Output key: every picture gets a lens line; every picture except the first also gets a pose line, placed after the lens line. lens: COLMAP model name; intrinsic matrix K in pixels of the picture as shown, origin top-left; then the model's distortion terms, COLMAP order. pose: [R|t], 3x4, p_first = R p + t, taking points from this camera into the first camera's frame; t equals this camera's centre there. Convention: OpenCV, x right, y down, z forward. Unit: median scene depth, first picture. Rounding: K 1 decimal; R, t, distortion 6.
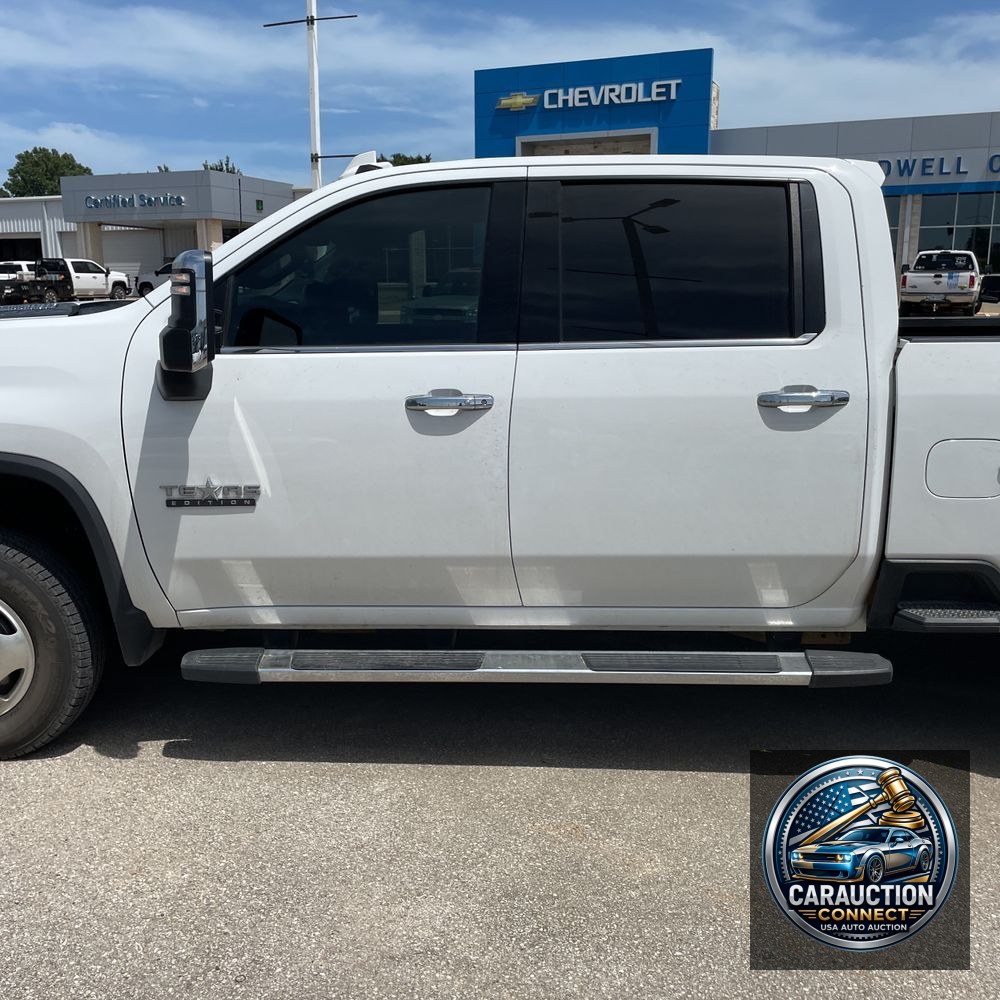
lens RADIAL K [[1014.0, 0, 486.7], [0, 1014.0, 488.6], [0, 0, 1]] dist [0.089382, -0.142770]
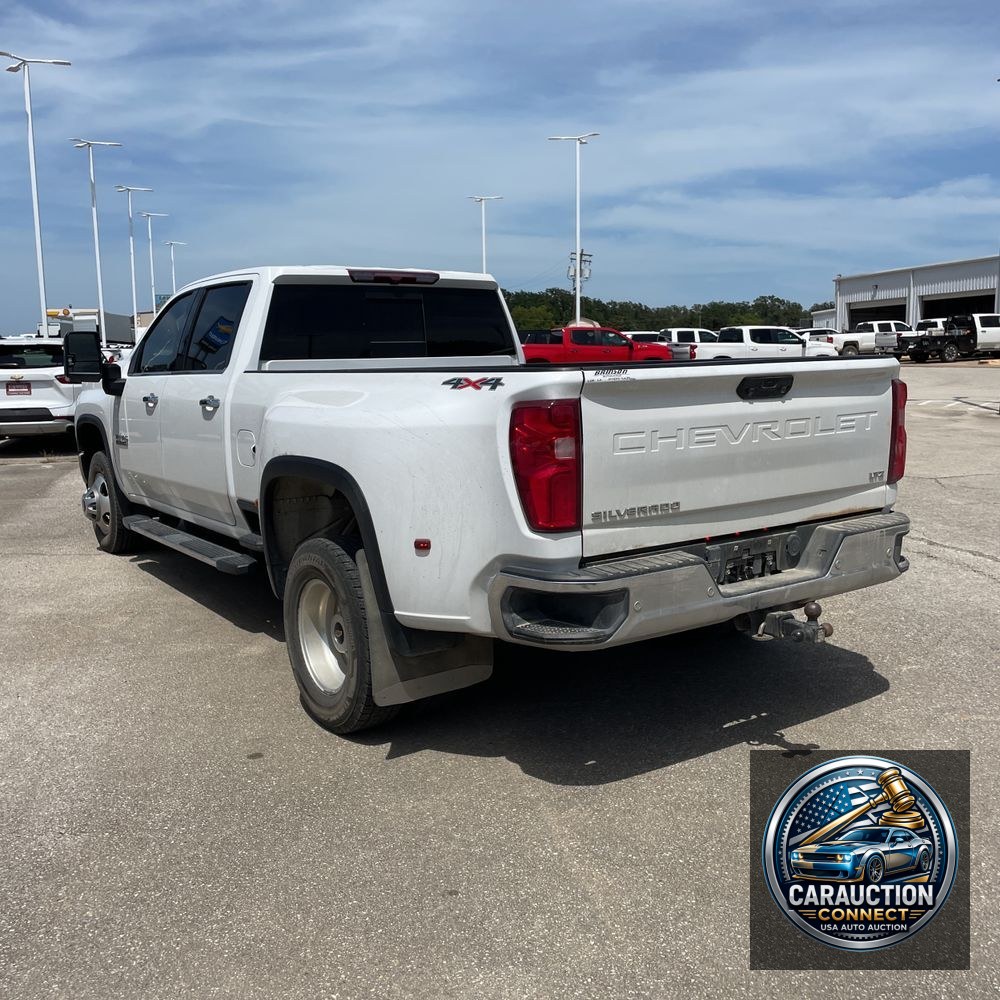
lens RADIAL K [[1013.9, 0, 513.7], [0, 1013.9, 502.0], [0, 0, 1]] dist [0.117786, -0.176823]
pose [[0.605716, 0.103144, -0.788967, 0.174778], [-0.134795, 0.990532, 0.026009, -0.002068], [0.784180, 0.090595, 0.613885, 0.023361]]
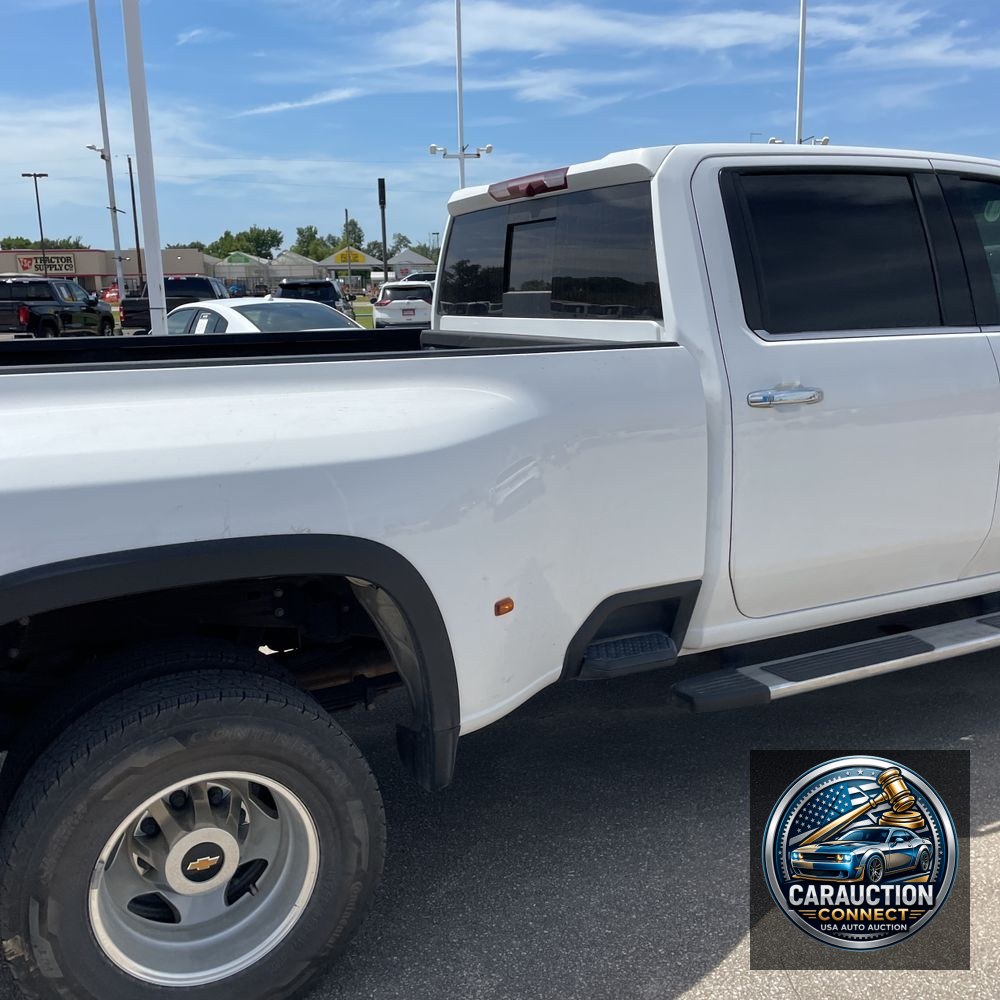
lens RADIAL K [[1015.3, 0, 508.8], [0, 1015.3, 497.0], [0, 0, 1]] dist [0.090879, -0.122263]
pose [[-0.871732, 0.118977, -0.475319, 0.086179], [-0.070876, 0.929251, 0.362588, -0.037718], [0.484830, 0.349768, -0.801625, 0.191125]]
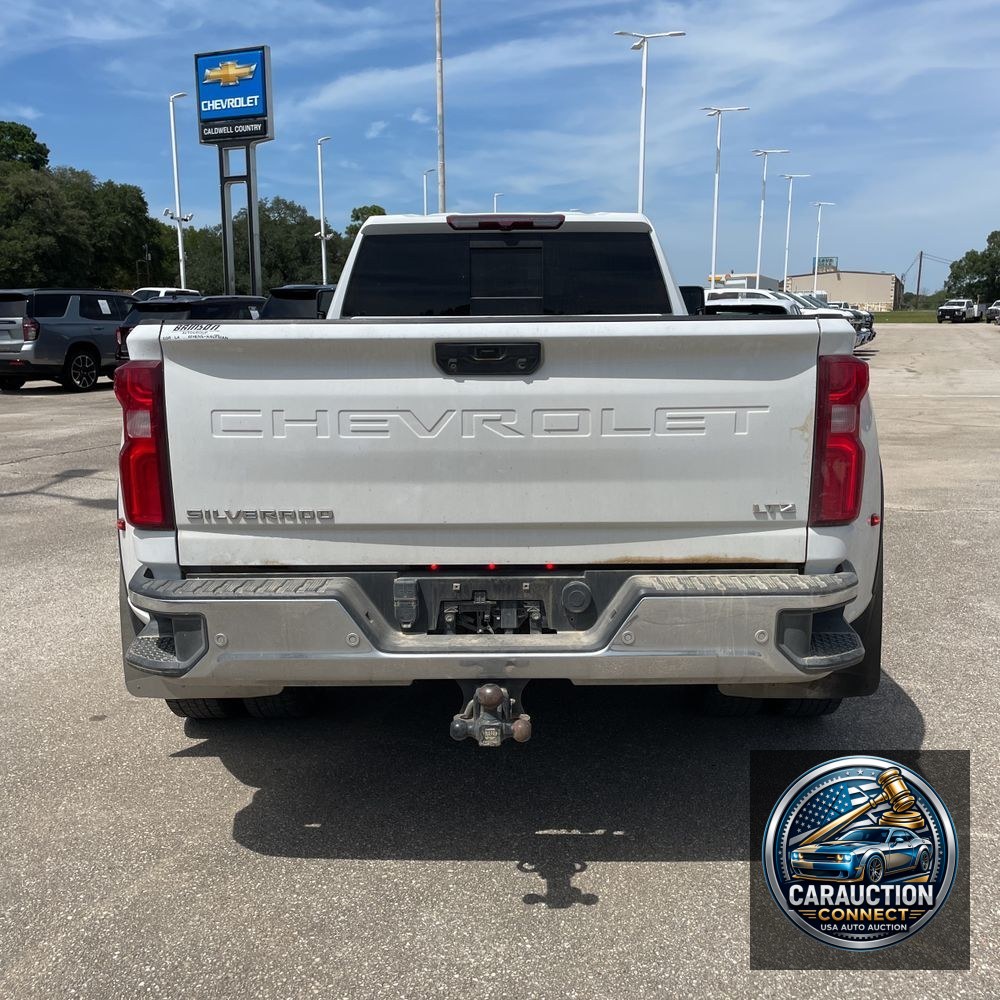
lens RADIAL K [[1015.3, 0, 508.8], [0, 1015.3, 497.0], [0, 0, 1]] dist [0.090879, -0.122263]
pose [[0.019742, 0.166477, -0.985848, 0.177734], [-0.186935, 0.969266, 0.159934, -0.016180], [0.982174, 0.181132, 0.050255, 0.103347]]
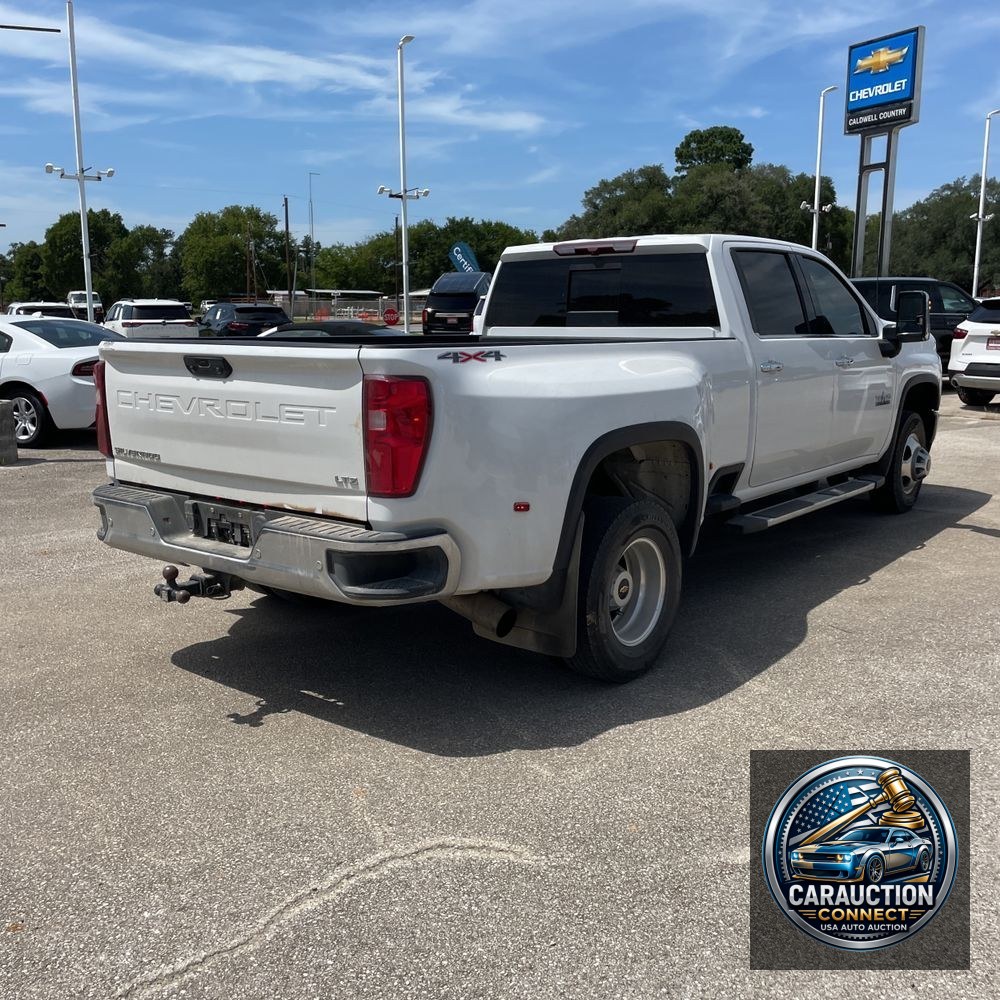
lens RADIAL K [[1015.3, 0, 508.8], [0, 1015.3, 497.0], [0, 0, 1]] dist [0.090879, -0.122263]
pose [[-0.588932, 0.143869, -0.795274, 0.179134], [-0.154381, 0.945881, 0.285439, -0.037015], [0.793300, 0.290879, -0.534849, 0.191750]]
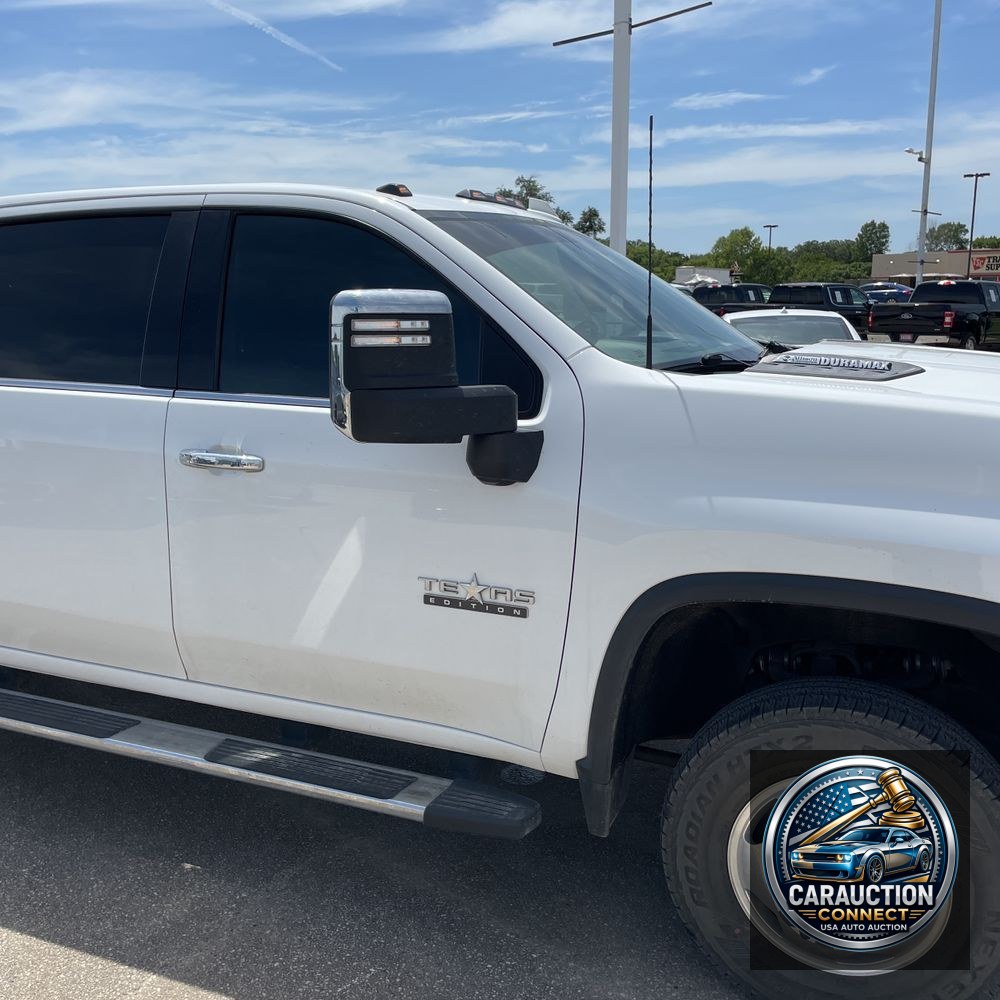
lens RADIAL K [[1015.3, 0, 508.8], [0, 1015.3, 497.0], [0, 0, 1]] dist [0.090879, -0.122263]
pose [[-0.934376, -0.064681, 0.350368, -0.046957], [0.072011, 0.928803, 0.363509, -0.040370], [-0.348936, 0.364884, -0.863194, 0.193822]]
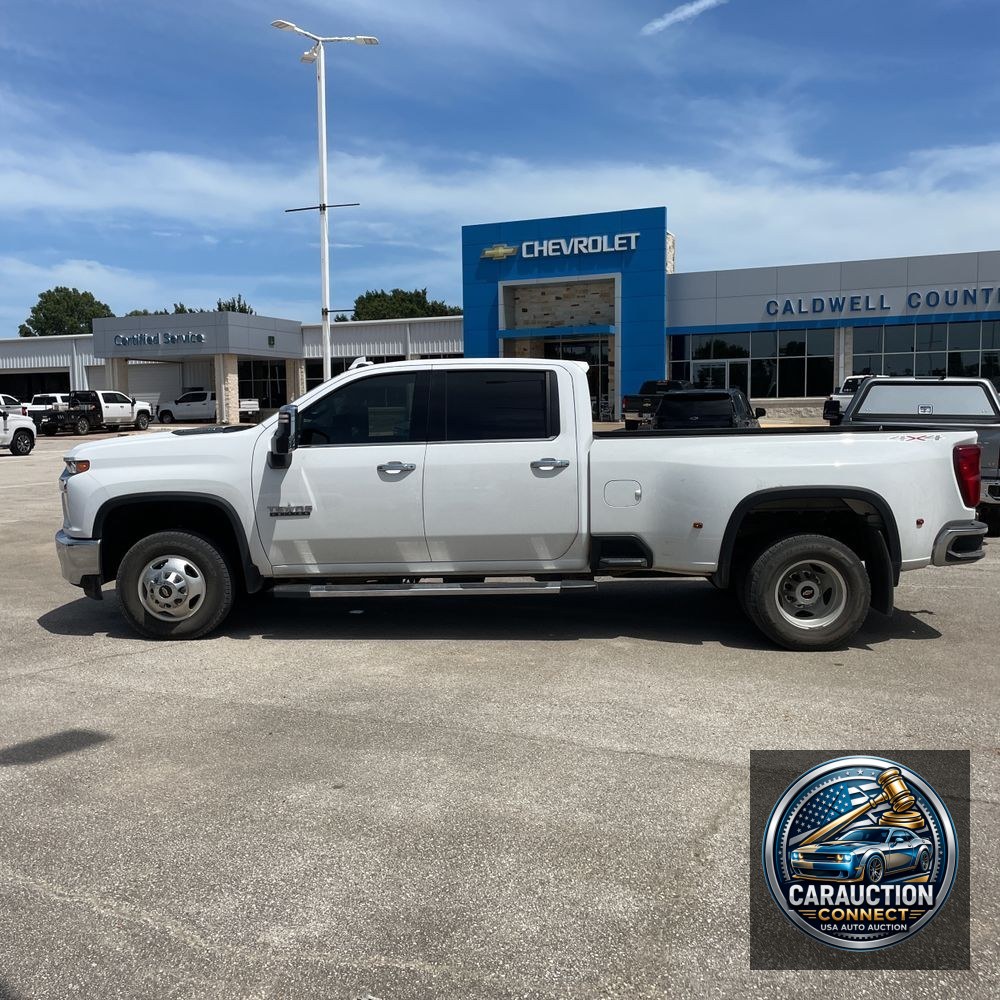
lens RADIAL K [[1014.0, 0, 486.7], [0, 1014.0, 488.6], [0, 0, 1]] dist [0.089382, -0.142770]
pose [[0.999920, -0.012587, -0.000946, 0.014278], [0.012390, 0.993054, -0.117008, 0.019704], [0.002412, 0.116987, 0.993130, -0.106730]]
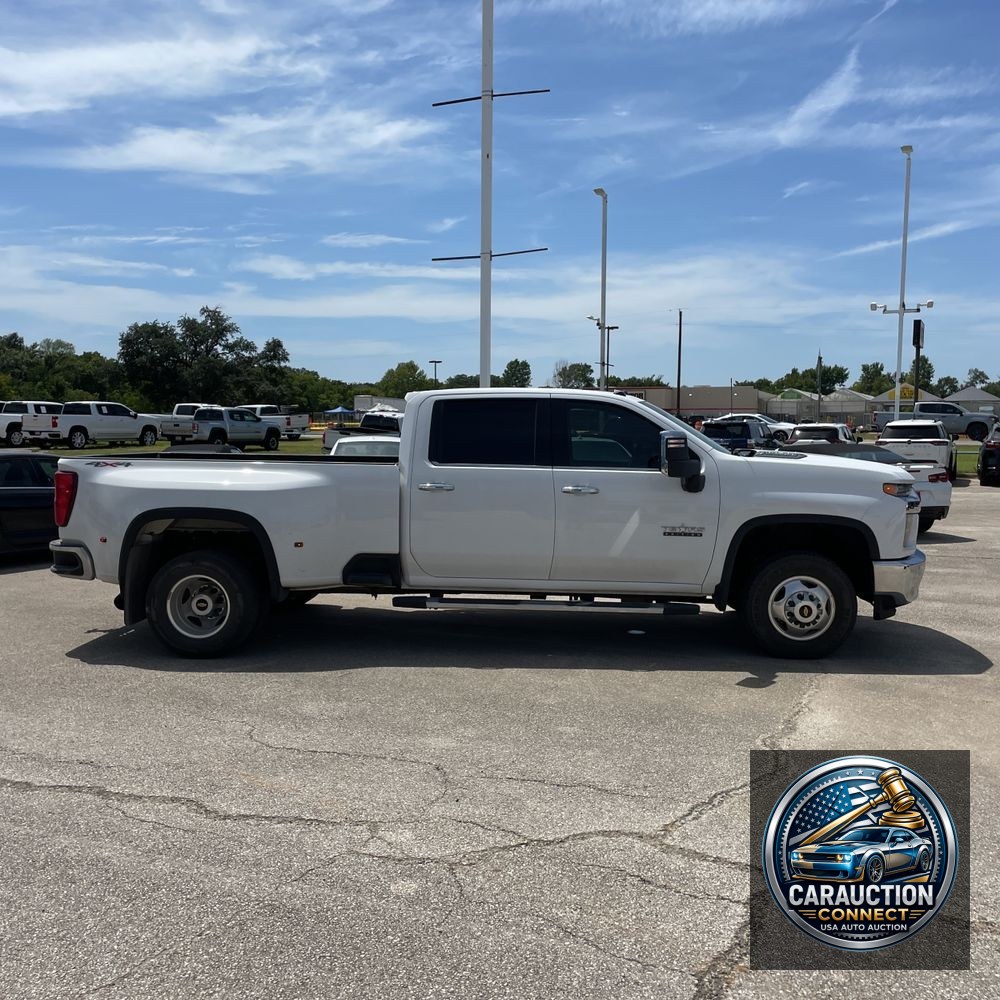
lens RADIAL K [[1013.9, 0, 513.7], [0, 1013.9, 502.0], [0, 0, 1]] dist [0.117786, -0.176823]
pose [[-0.999619, -0.007774, 0.026486, 0.006959], [-0.000449, 0.963973, 0.265998, -0.069300], [-0.027600, 0.265885, -0.963610, 0.333586]]
